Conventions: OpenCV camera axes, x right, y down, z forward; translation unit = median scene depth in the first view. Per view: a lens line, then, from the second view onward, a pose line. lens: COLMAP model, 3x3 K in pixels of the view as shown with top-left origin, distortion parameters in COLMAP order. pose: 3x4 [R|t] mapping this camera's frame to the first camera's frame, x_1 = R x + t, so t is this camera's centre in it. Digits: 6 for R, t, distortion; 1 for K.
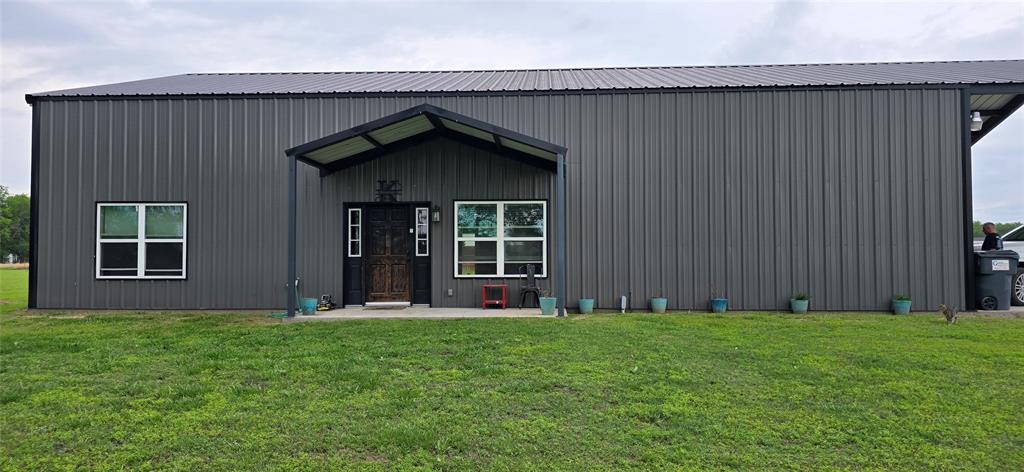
lens RADIAL K [[722.5, 0, 511.4], [0, 722.5, 230.6], [0, 0, 1]] dist [0.009044, -0.005204]
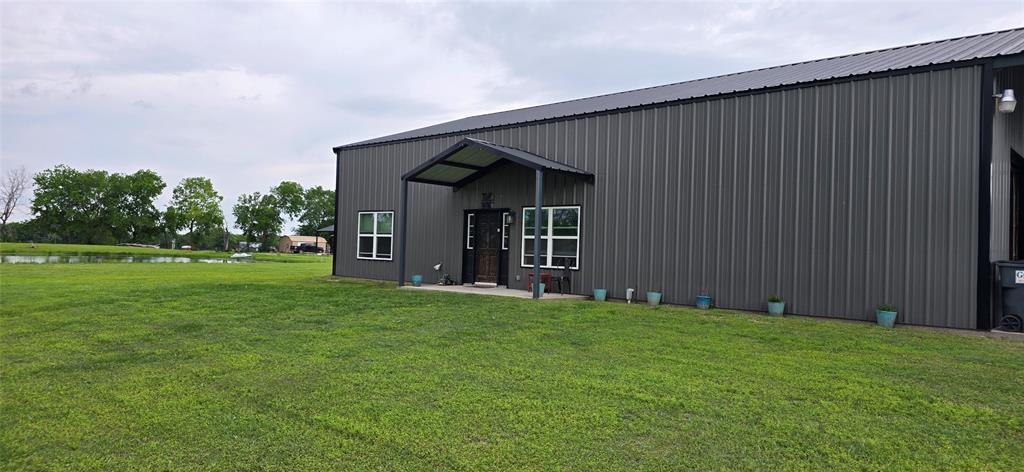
lens RADIAL K [[813.8, 0, 512.0], [0, 813.8, 241.0], [0, 0, 1]] dist [-0.031947, -0.004616]
pose [[0.707788, 0.015490, -0.706255, 0.937322], [-0.005110, 0.999846, 0.016809, -0.005334], [0.706407, -0.008288, 0.707758, -0.042042]]
